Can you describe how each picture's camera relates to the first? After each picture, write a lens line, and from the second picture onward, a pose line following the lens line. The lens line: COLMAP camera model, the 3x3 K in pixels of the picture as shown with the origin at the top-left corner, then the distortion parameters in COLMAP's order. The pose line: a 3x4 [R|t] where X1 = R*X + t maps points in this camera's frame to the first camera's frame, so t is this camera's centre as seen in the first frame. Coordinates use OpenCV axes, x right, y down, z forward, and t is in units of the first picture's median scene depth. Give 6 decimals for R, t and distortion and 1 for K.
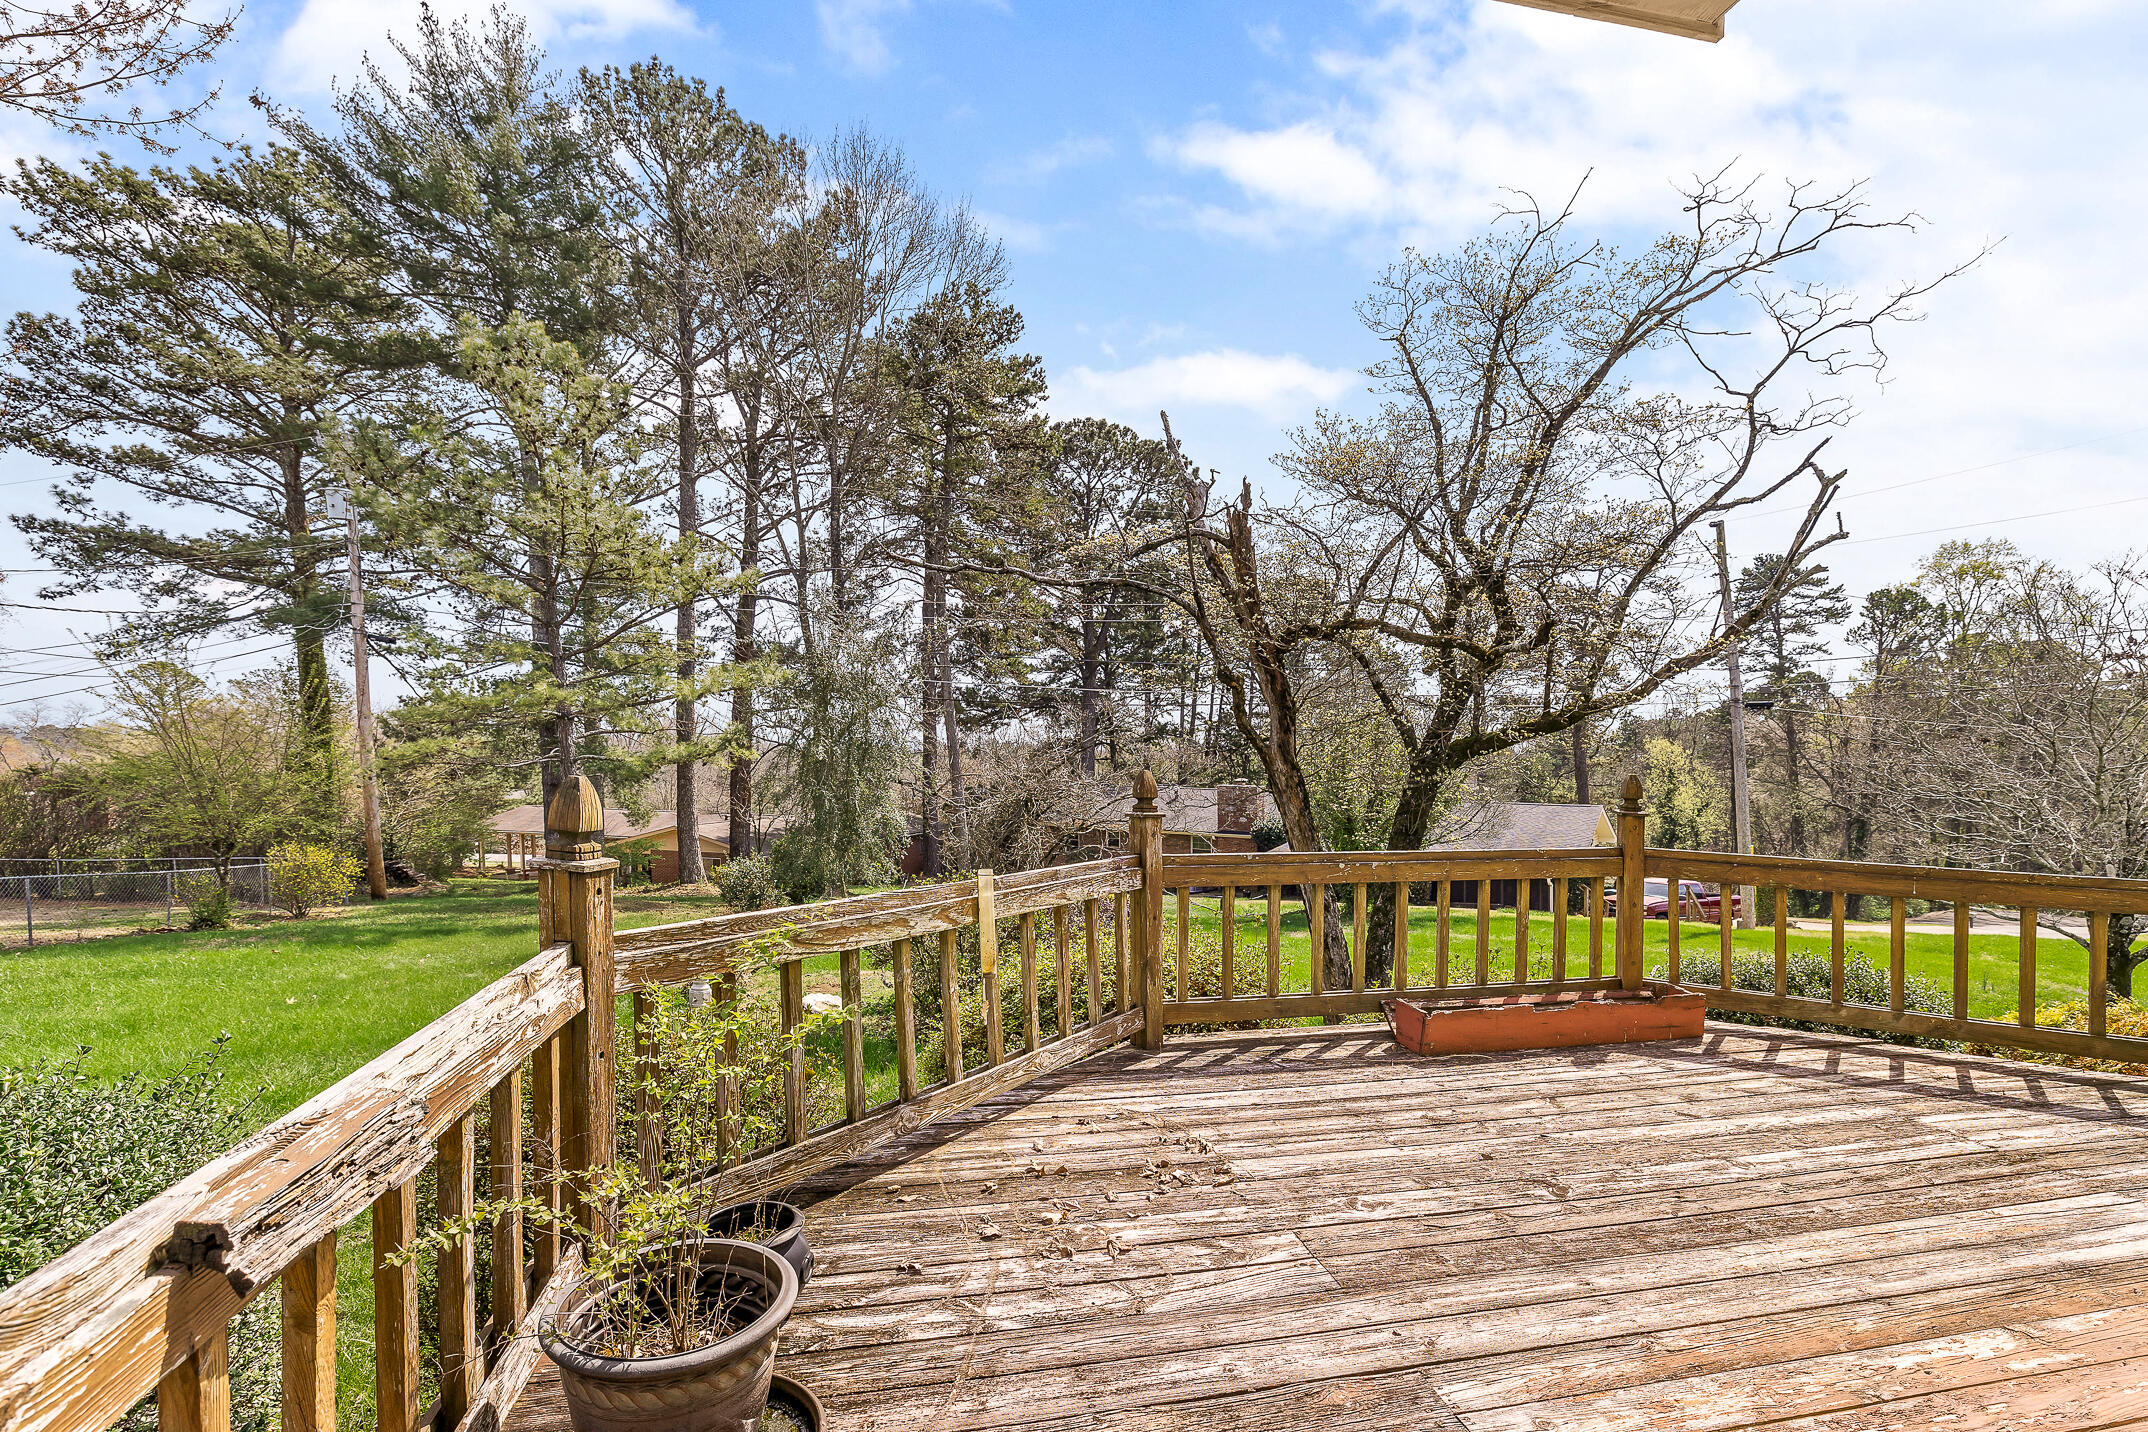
lens RADIAL K [[970.6, 0, 1111.4], [0, 970.6, 817.7], [0, 0, 1]] dist [-0.001074, -0.000090]
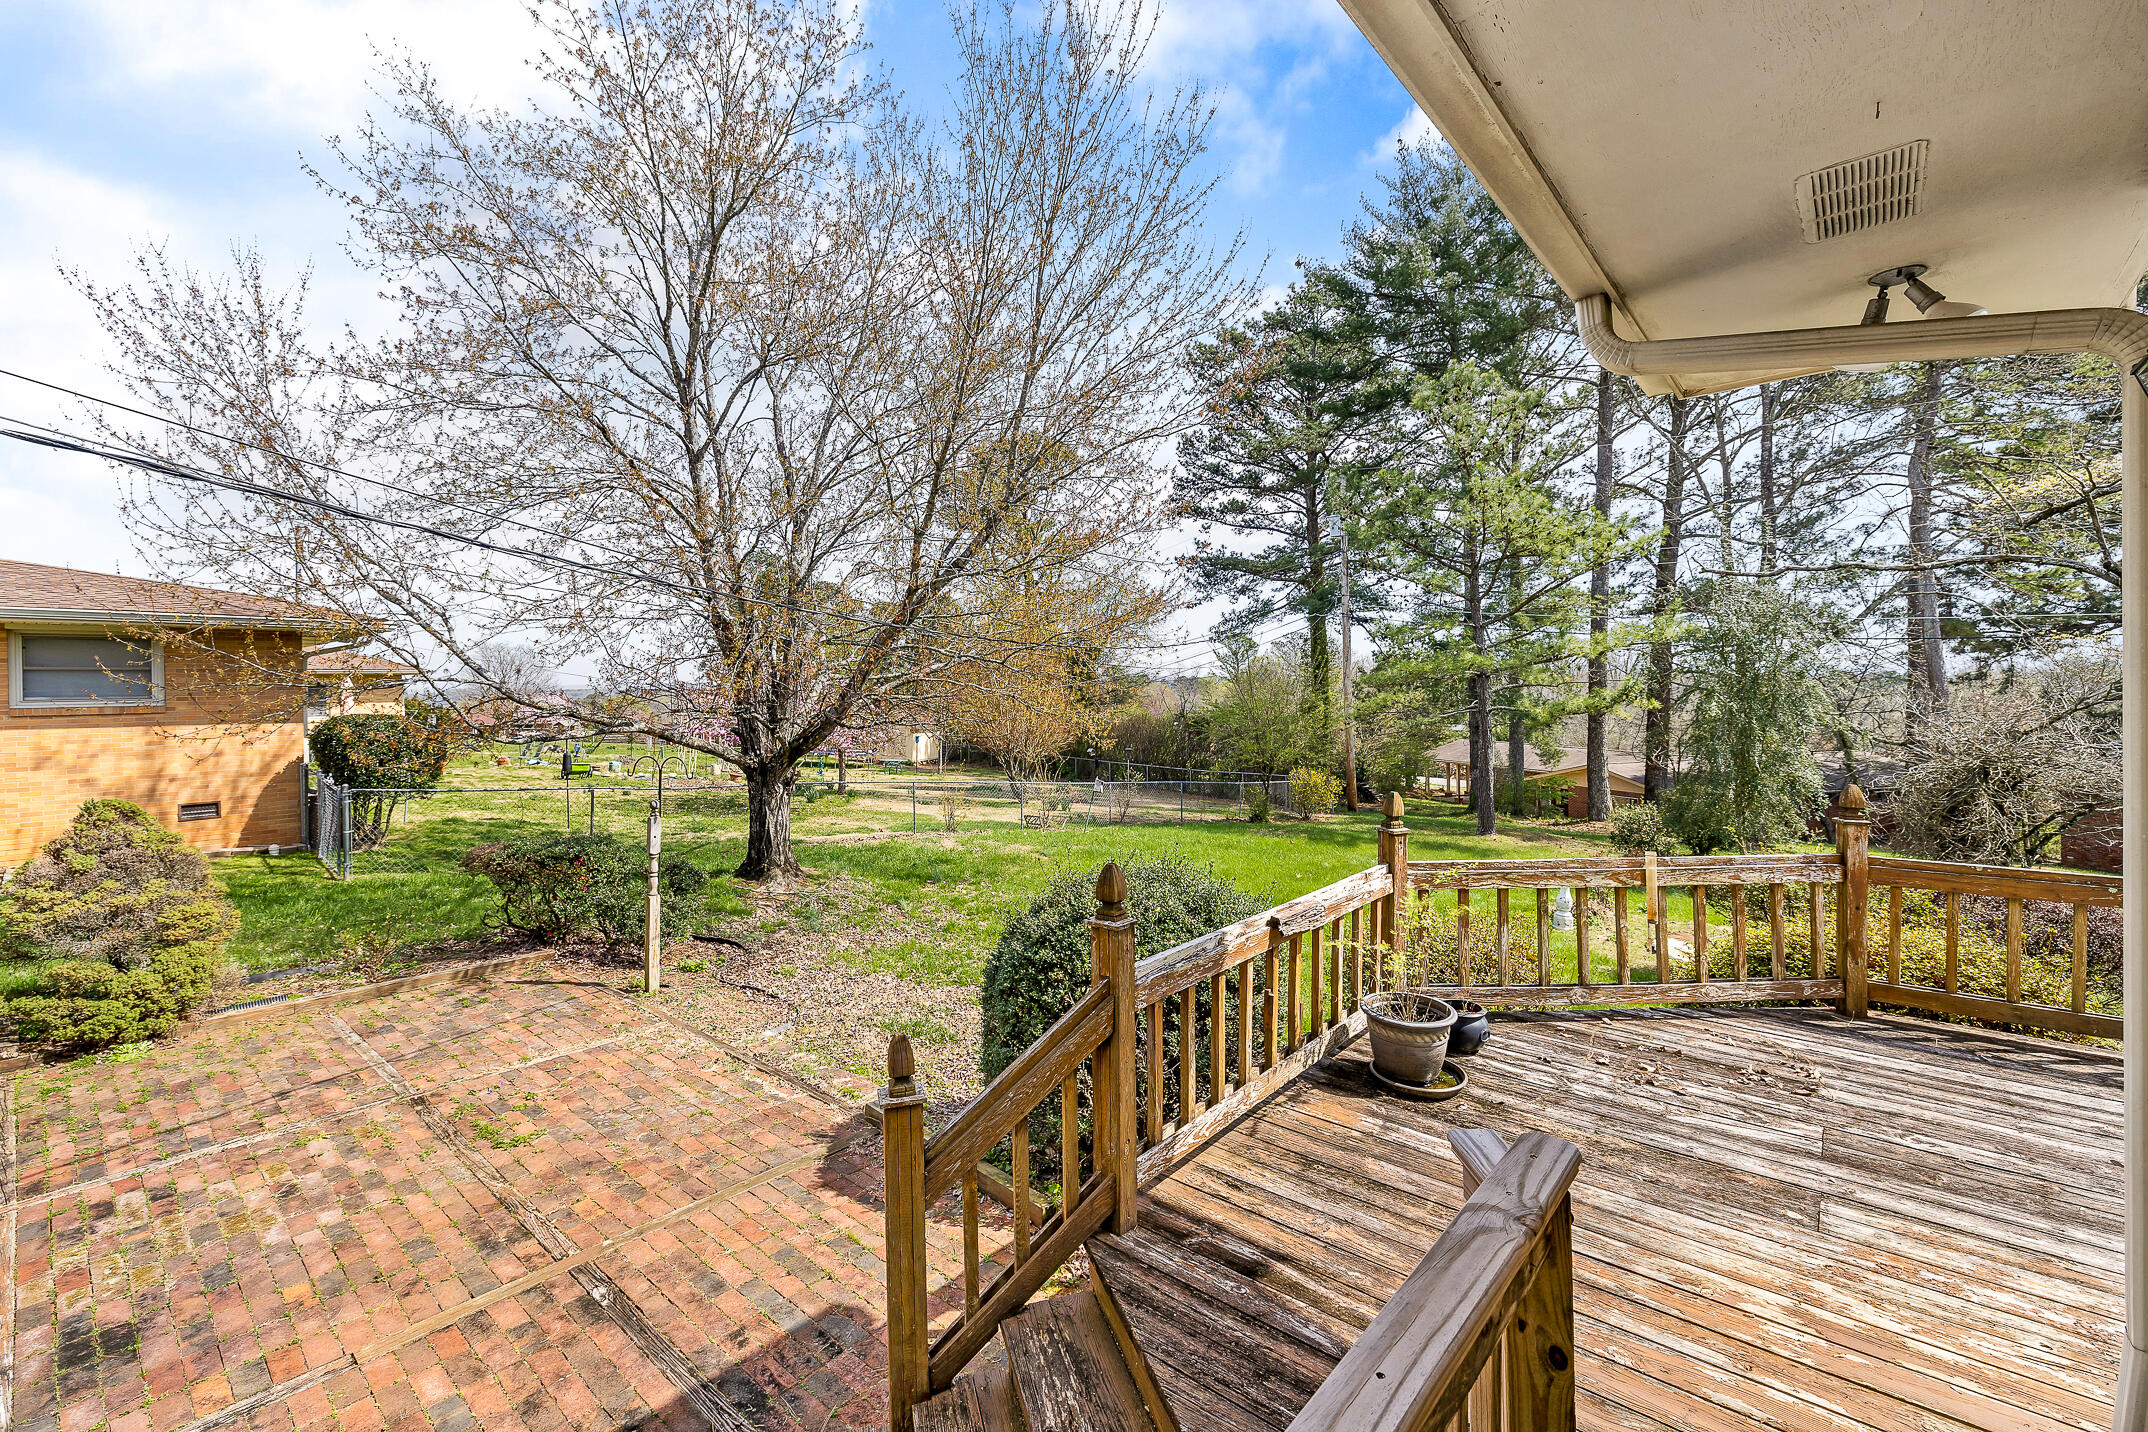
lens RADIAL K [[931.4, 0, 1075.8], [0, 931.4, 707.8], [0, 0, 1]] dist [0.007342, 0.000326]
pose [[0.587789, 0.000516, -0.809014, 0.084799], [-0.034866, 0.999087, -0.024695, -0.016968], [0.808262, 0.042722, 0.587271, -0.098242]]
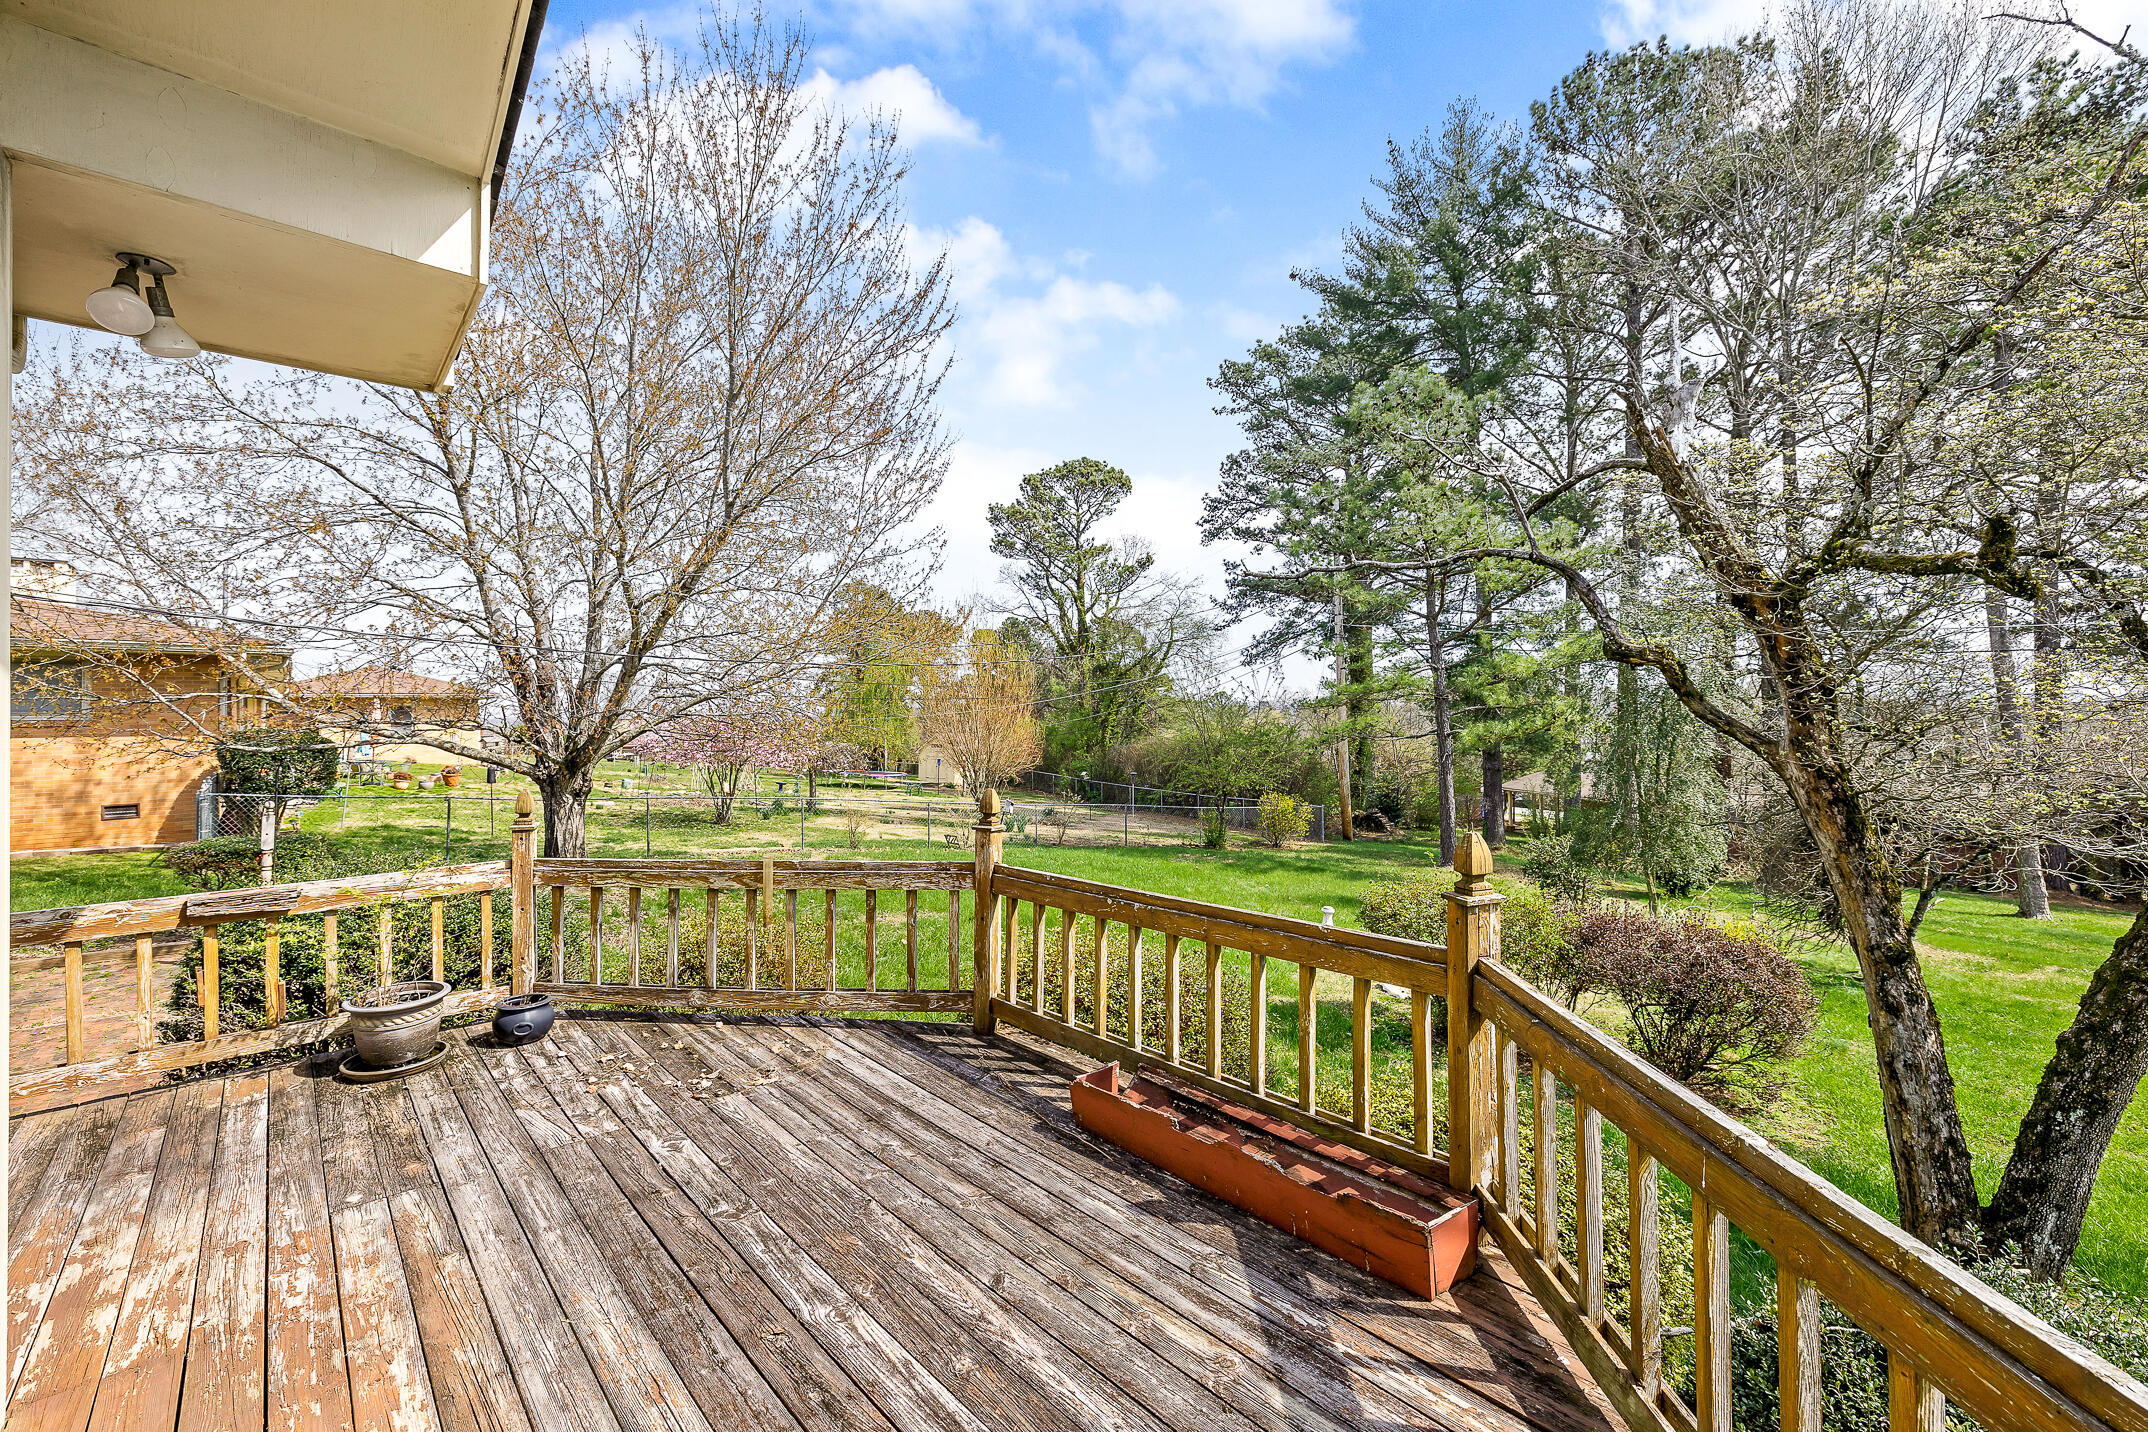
lens RADIAL K [[930.2, 0, 1071.7], [0, 930.2, 728.4], [0, 0, 1]] dist [-0.000504, 0.000030]
pose [[0.462528, -0.003757, -0.886597, 0.216947], [-0.041971, 0.998777, -0.026128, -0.019591], [0.885611, 0.049297, 0.461805, 0.117041]]
